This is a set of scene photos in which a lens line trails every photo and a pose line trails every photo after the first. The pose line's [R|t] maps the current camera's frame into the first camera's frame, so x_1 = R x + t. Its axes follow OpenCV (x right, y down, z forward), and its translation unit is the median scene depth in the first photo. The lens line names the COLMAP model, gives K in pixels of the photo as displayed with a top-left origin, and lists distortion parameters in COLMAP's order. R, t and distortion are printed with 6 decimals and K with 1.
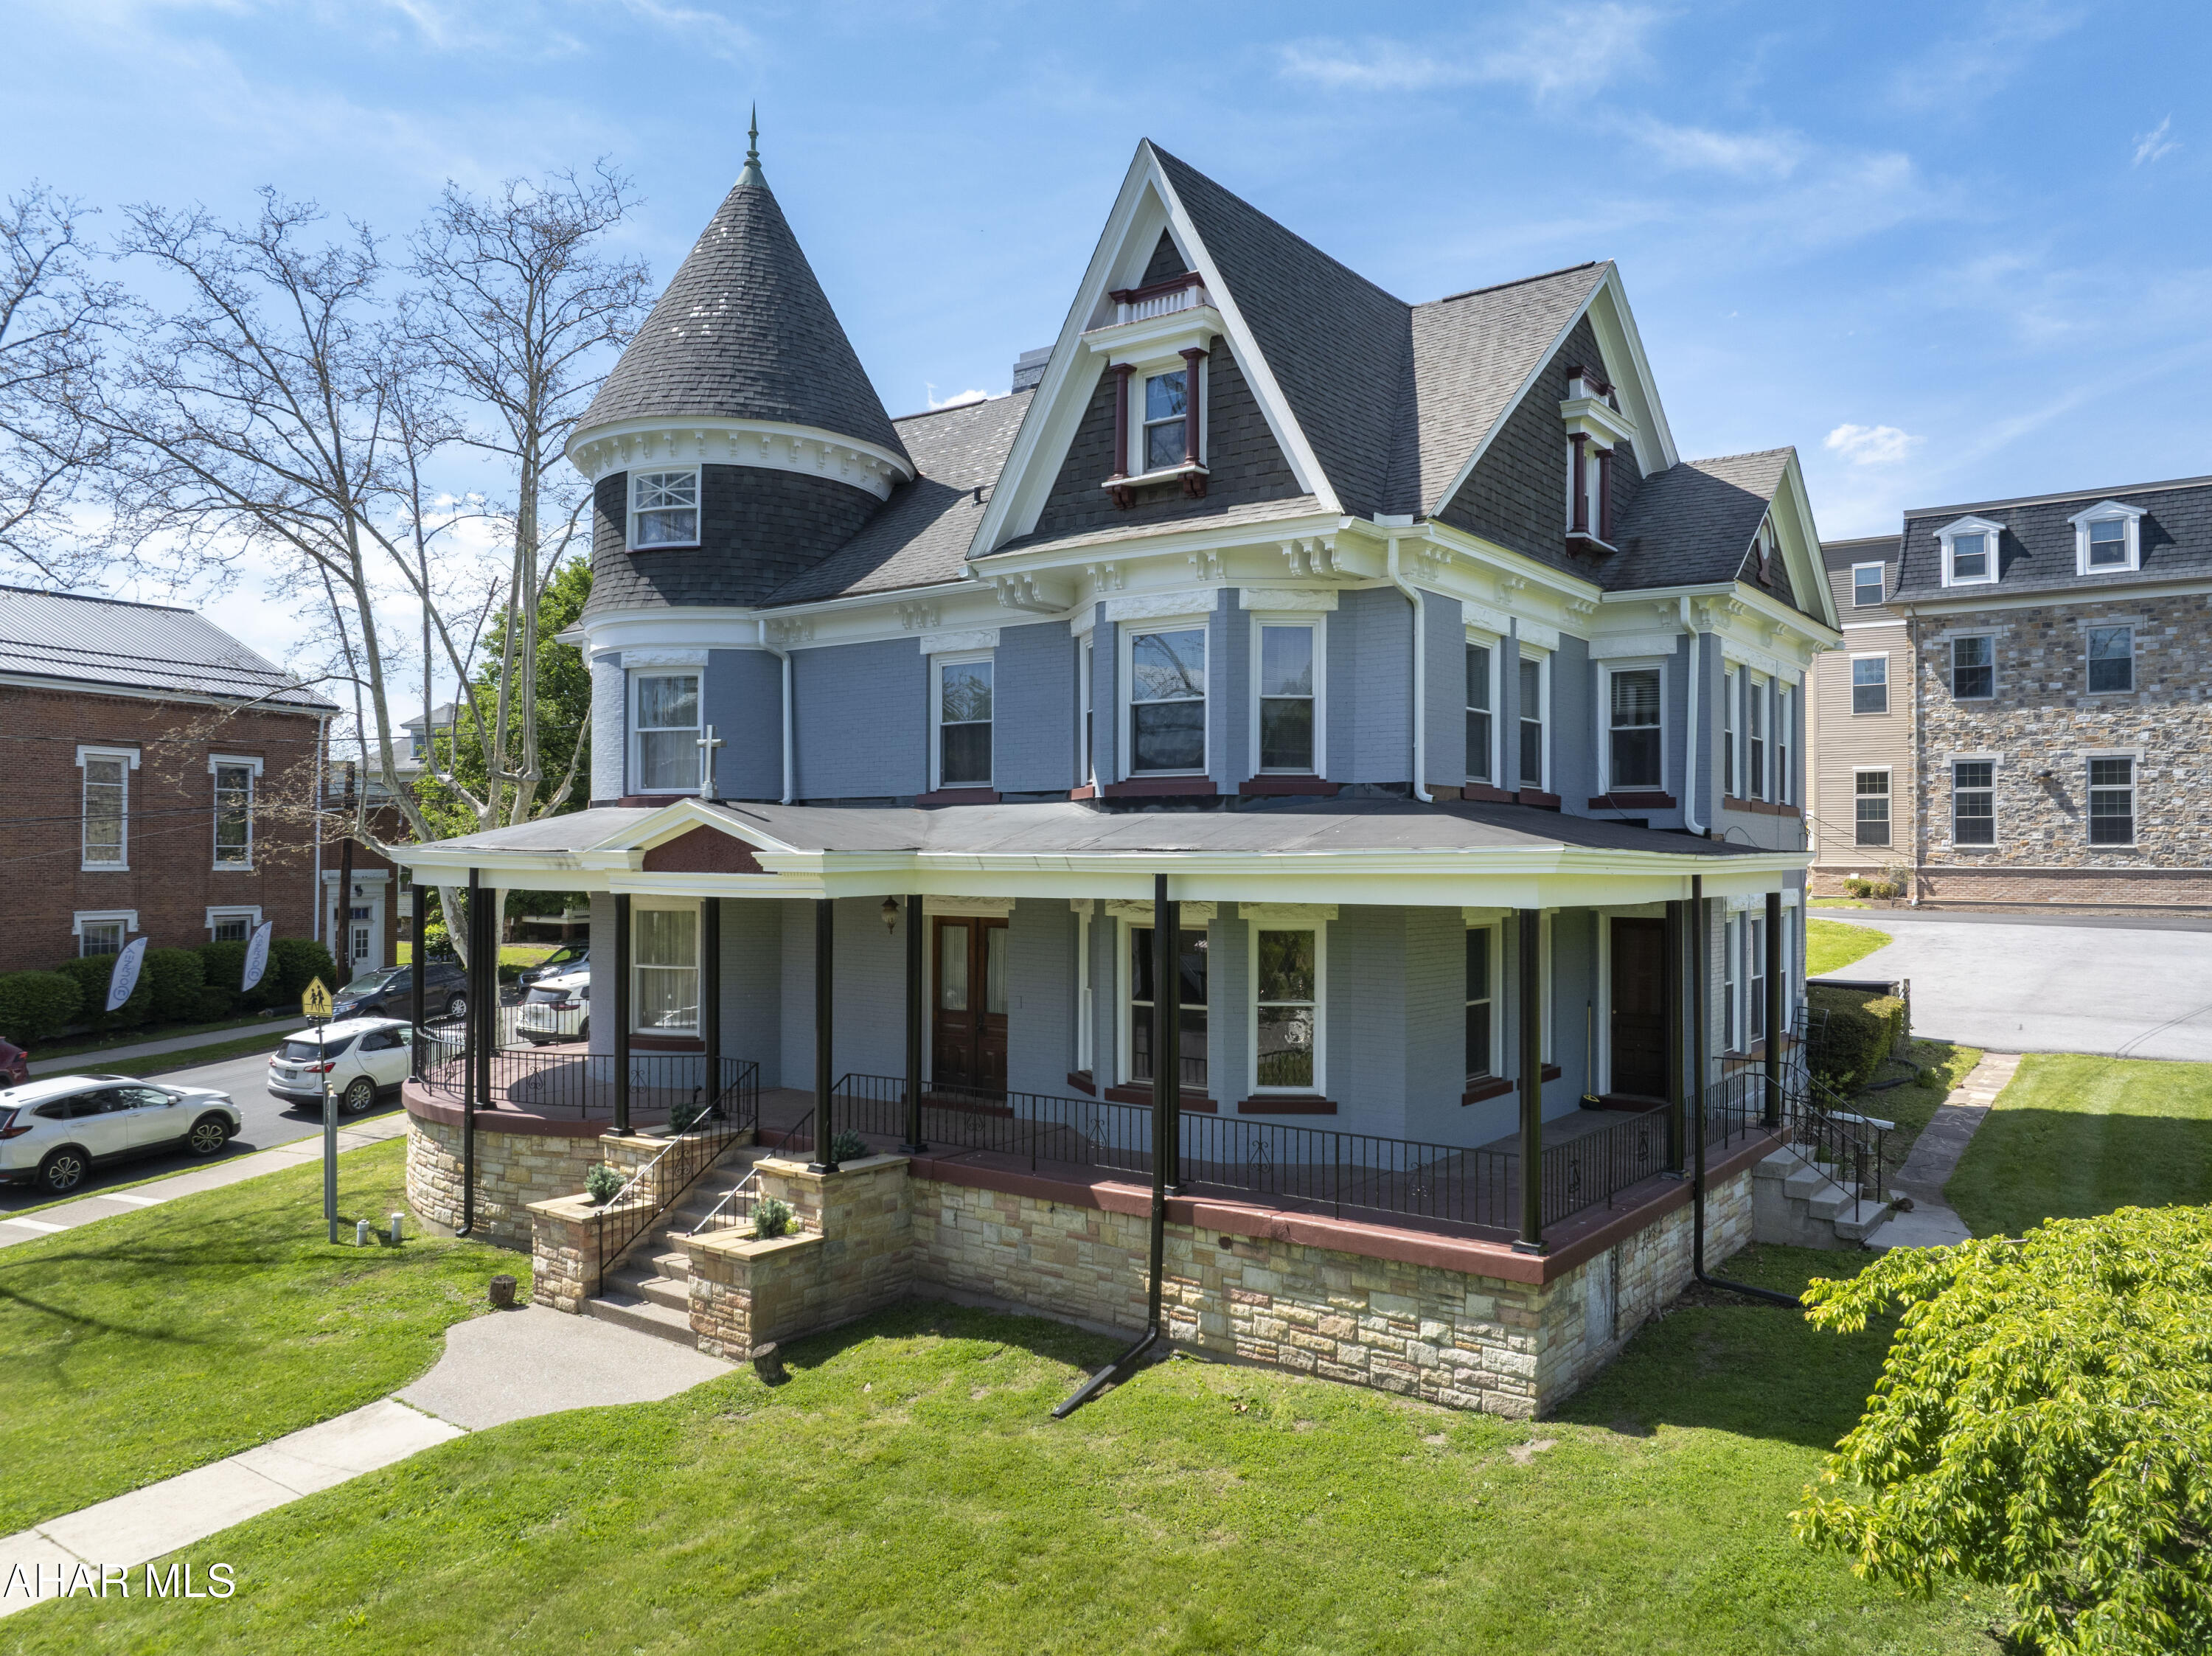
lens RADIAL K [[1547.3, 0, 1109.1], [0, 1547.3, 833.6], [0, 0, 1]] dist [-0.021437, -0.025912]
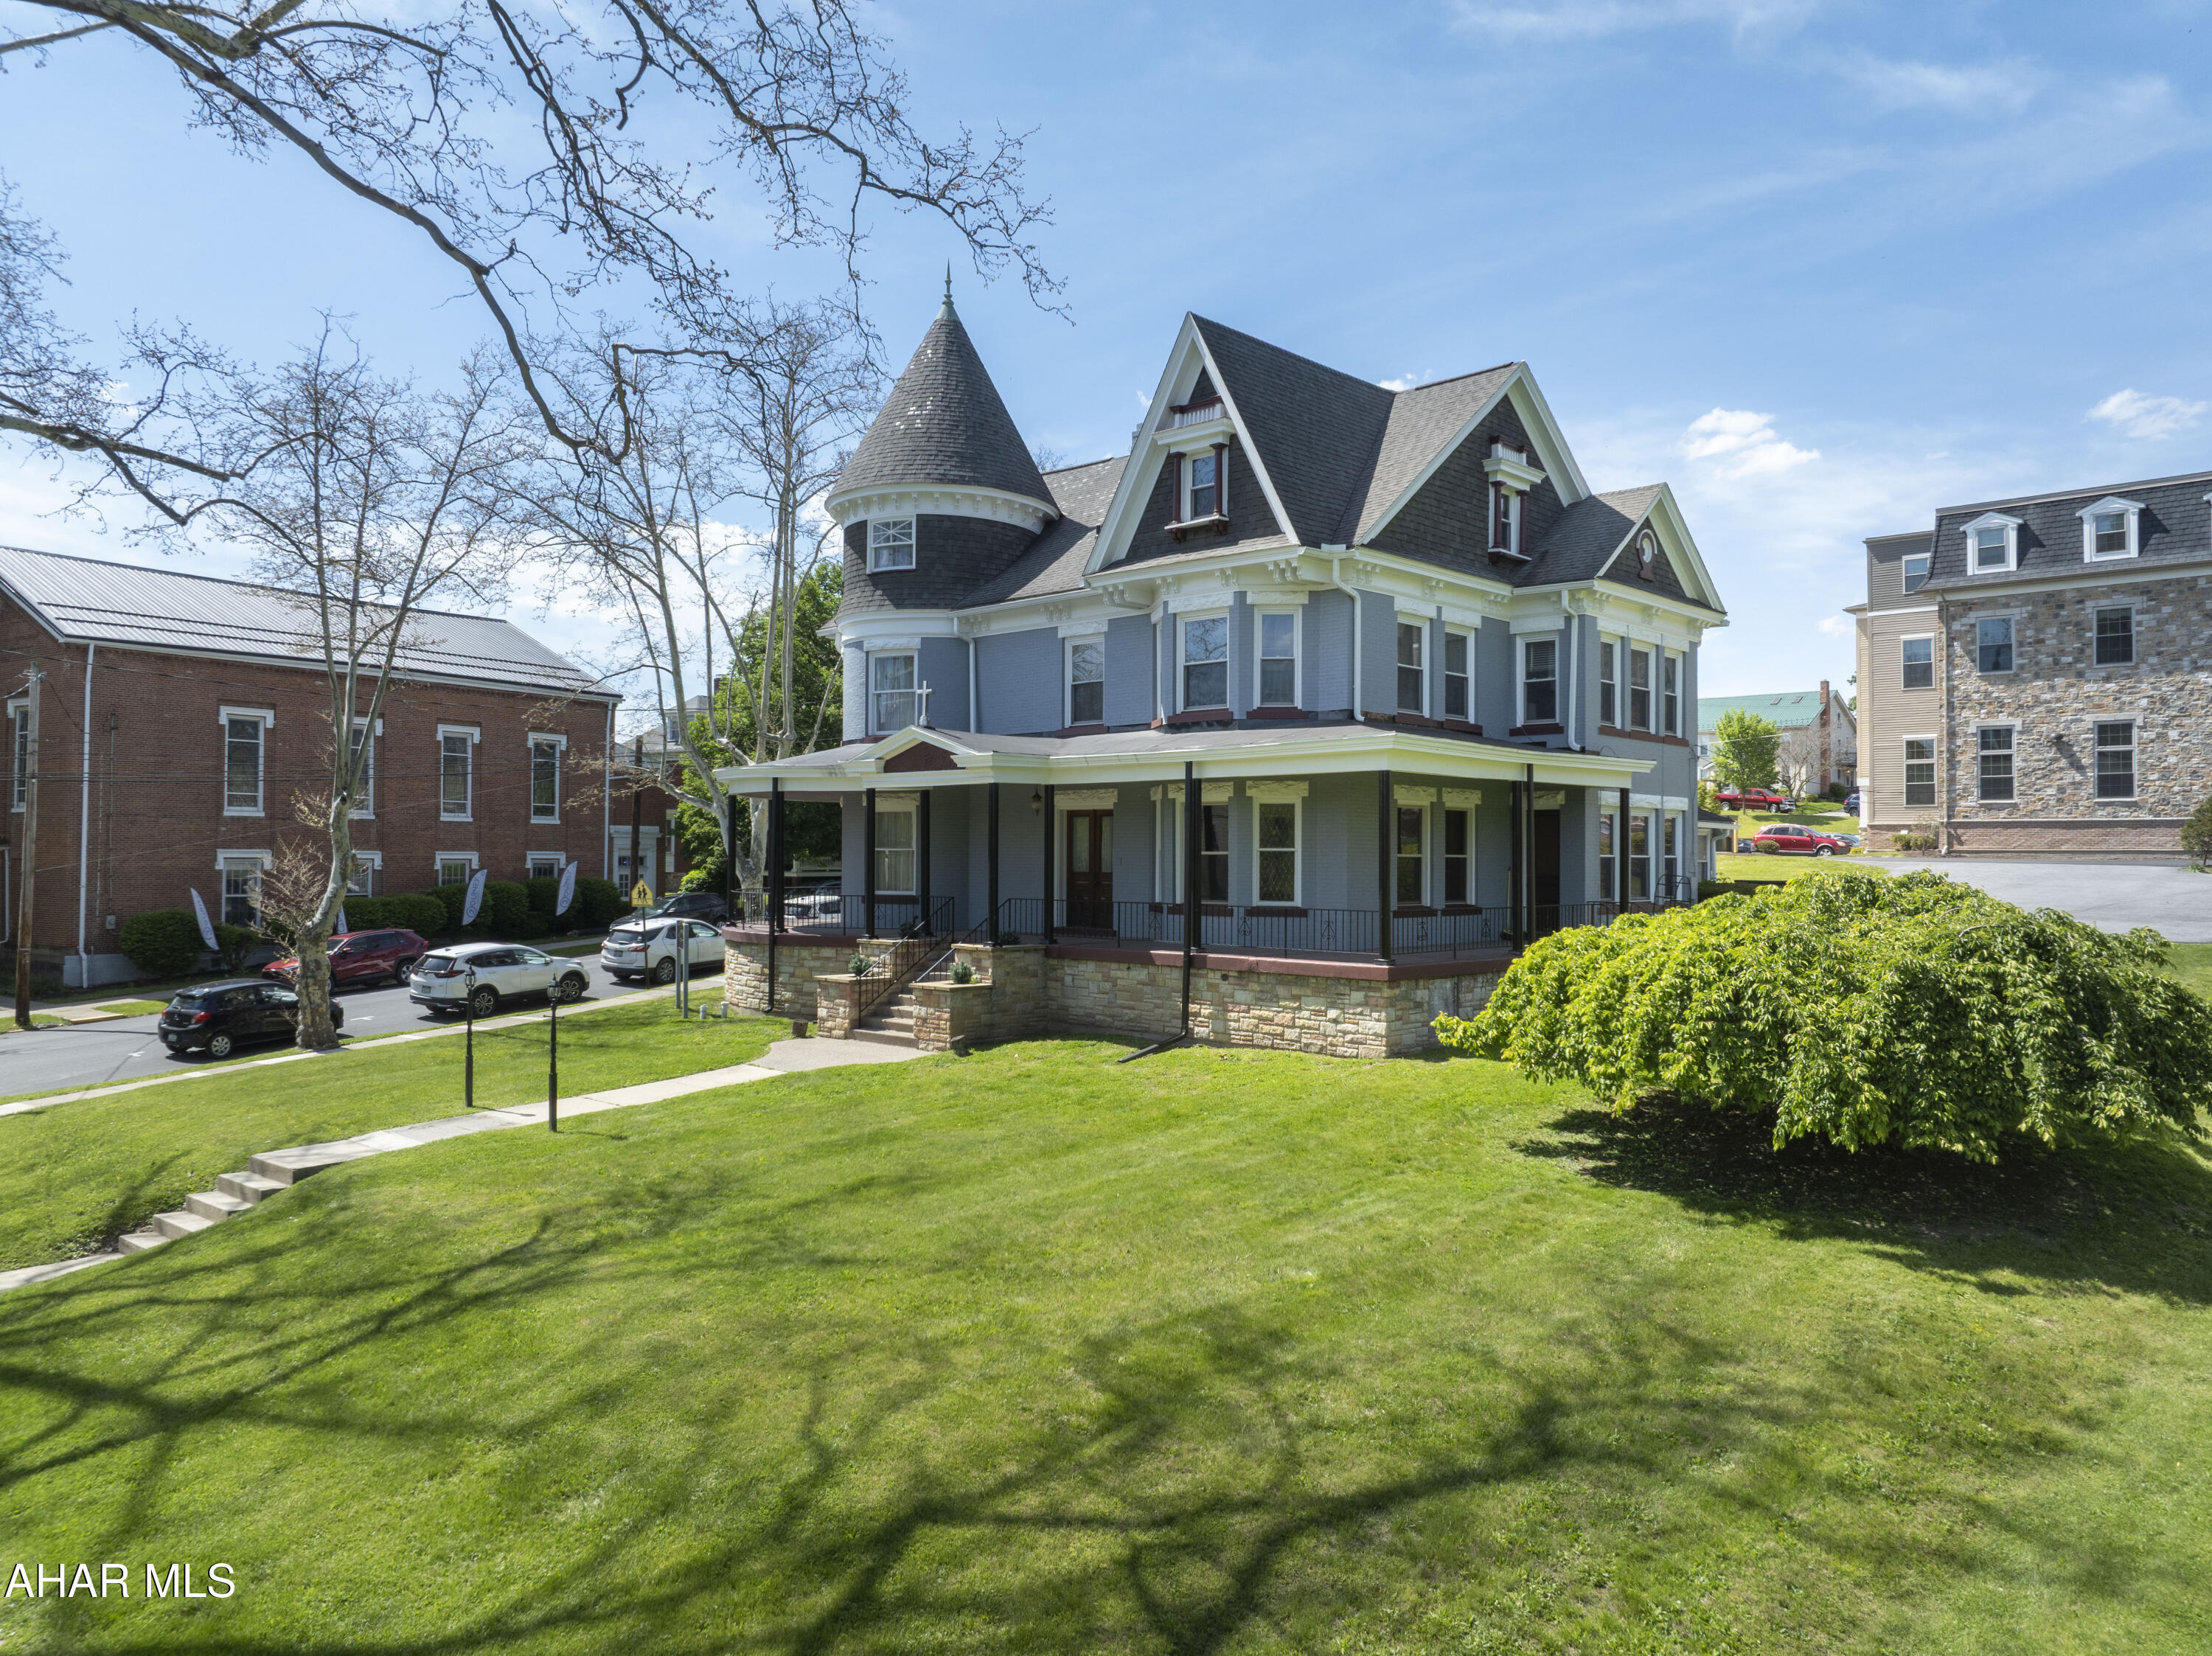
lens RADIAL K [[1547.3, 0, 1109.1], [0, 1547.3, 833.6], [0, 0, 1]] dist [-0.021437, -0.025912]
pose [[0.992782, -0.000595, -0.119929, 0.115299], [0.000517, 1.000000, -0.000676, 0.081480], [0.119929, 0.000609, 0.992782, -0.528697]]
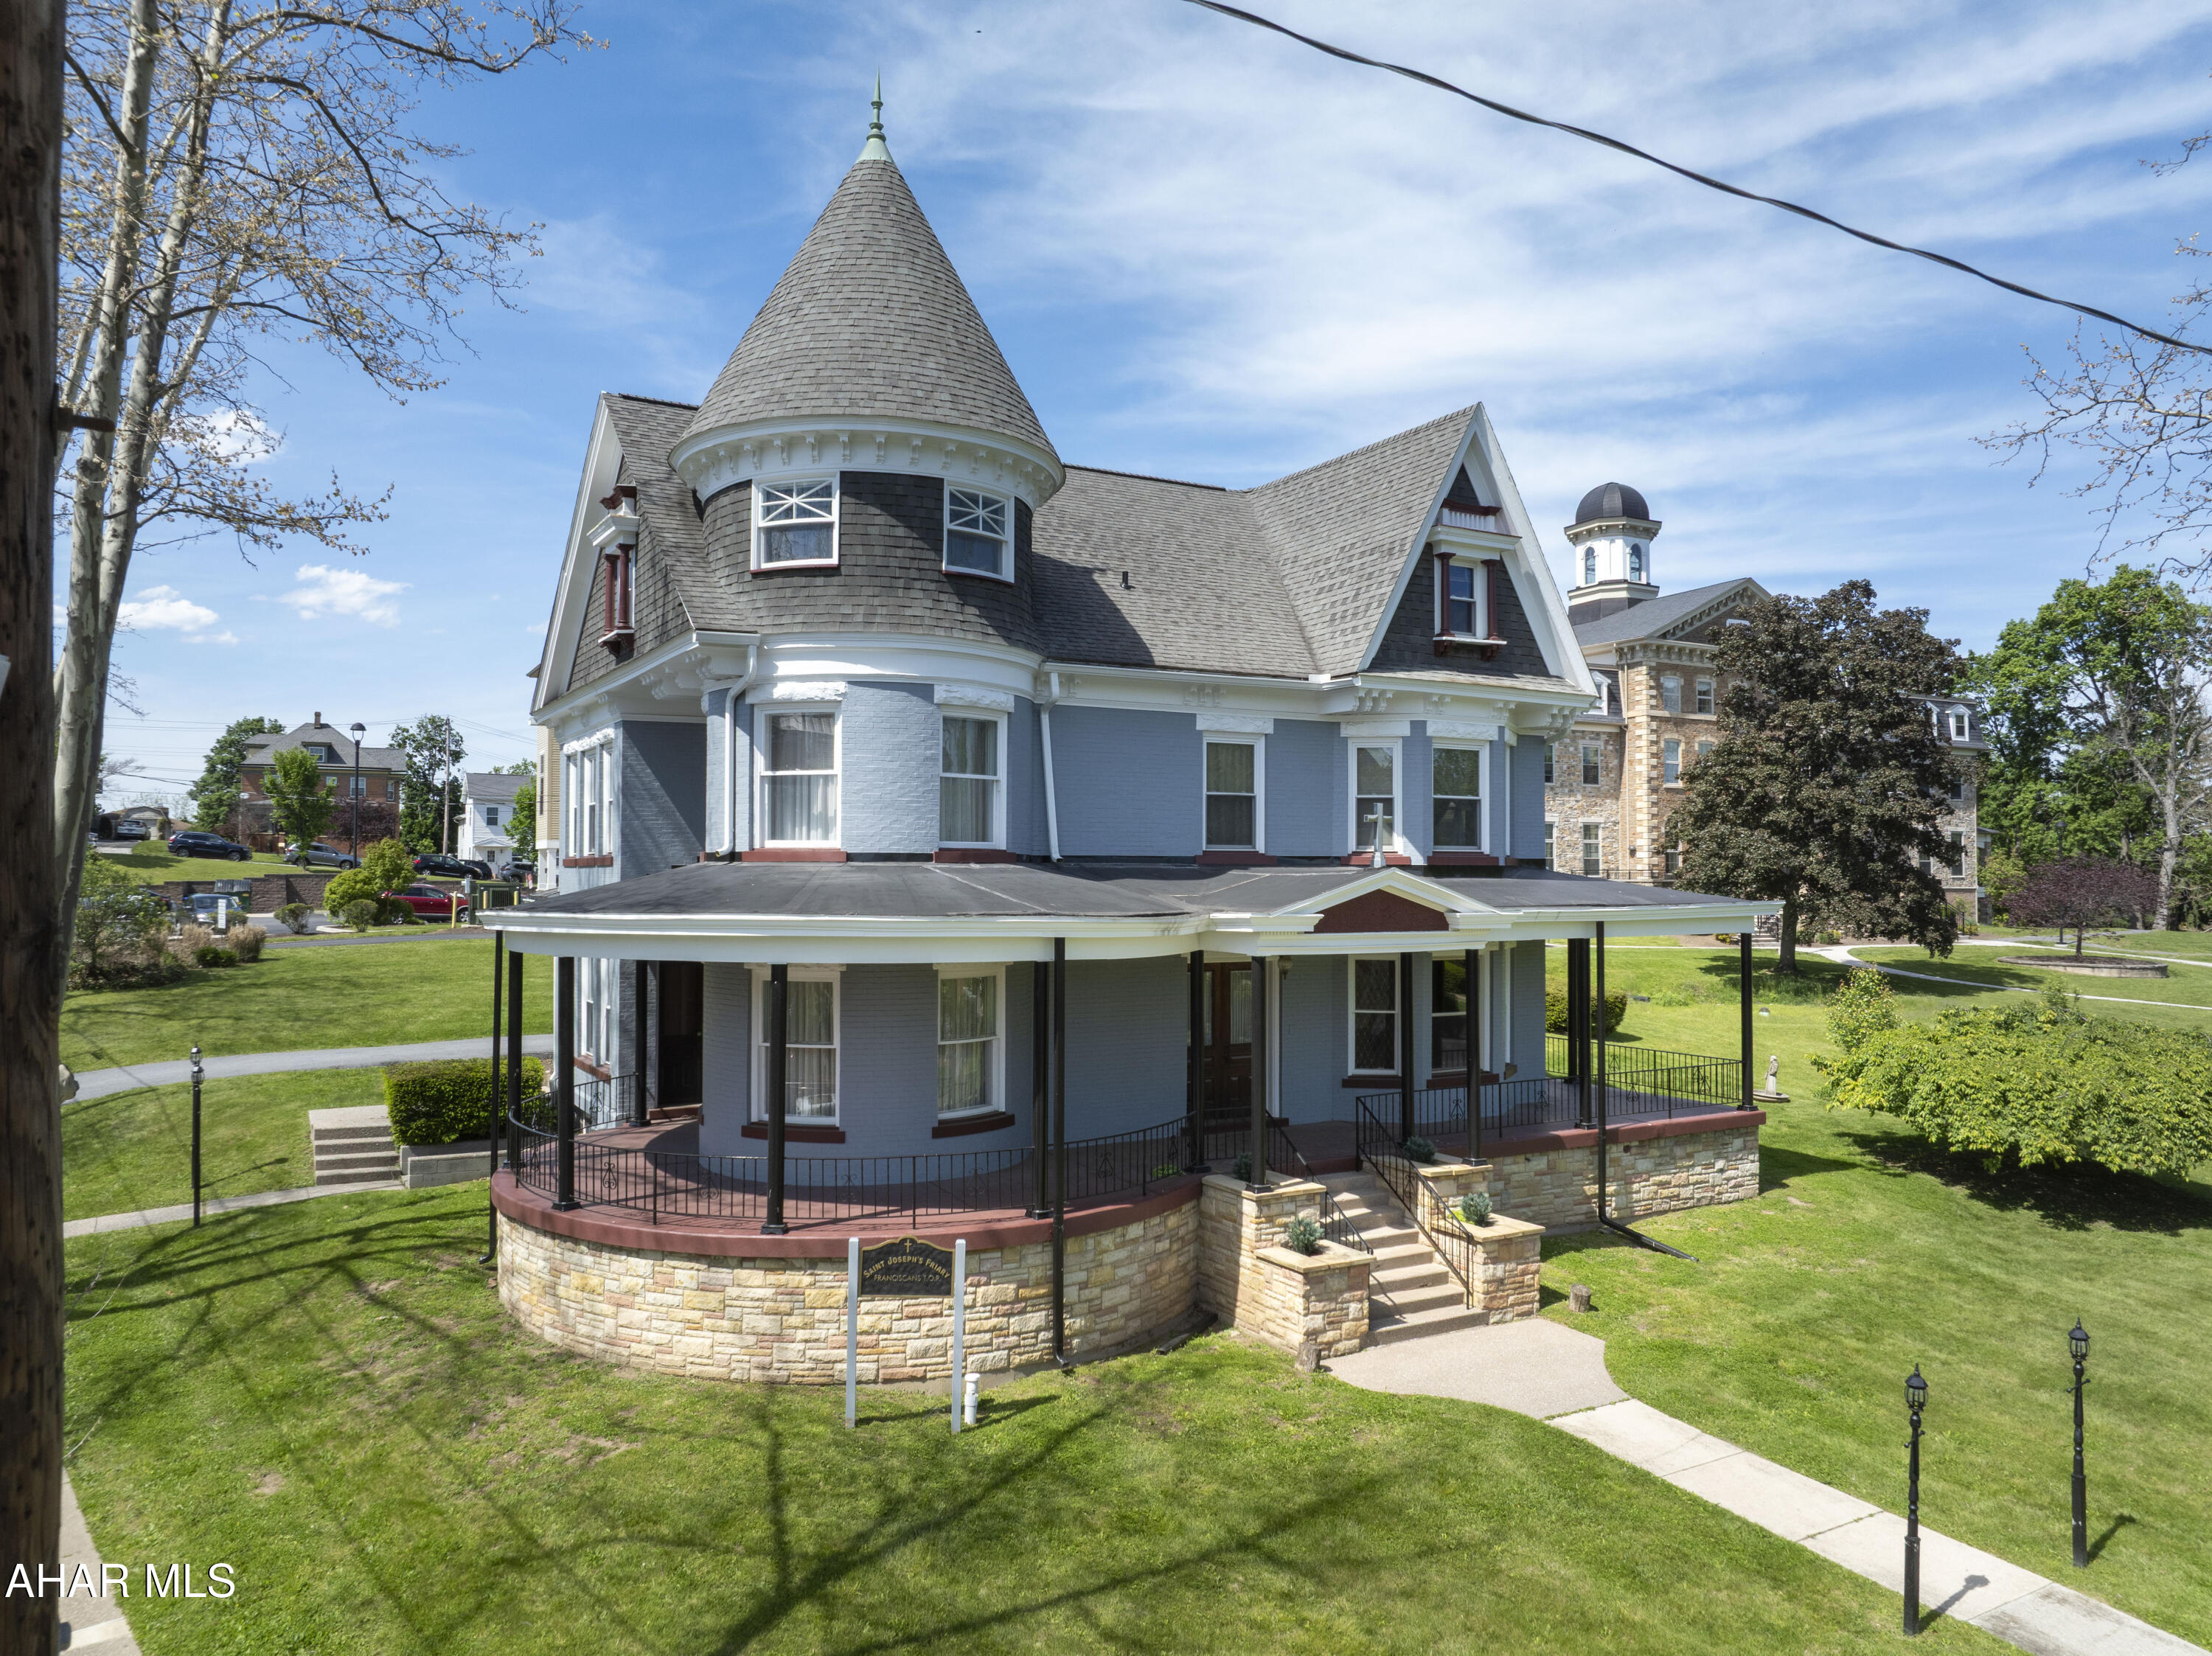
lens RADIAL K [[1547.3, 0, 1109.1], [0, 1547.3, 833.6], [0, 0, 1]] dist [-0.021437, -0.025912]
pose [[0.408635, 0.020427, 0.912469, -1.219435], [-0.013047, 0.999778, -0.016539, -0.022704], [-0.912604, -0.005147, 0.408811, 0.630774]]
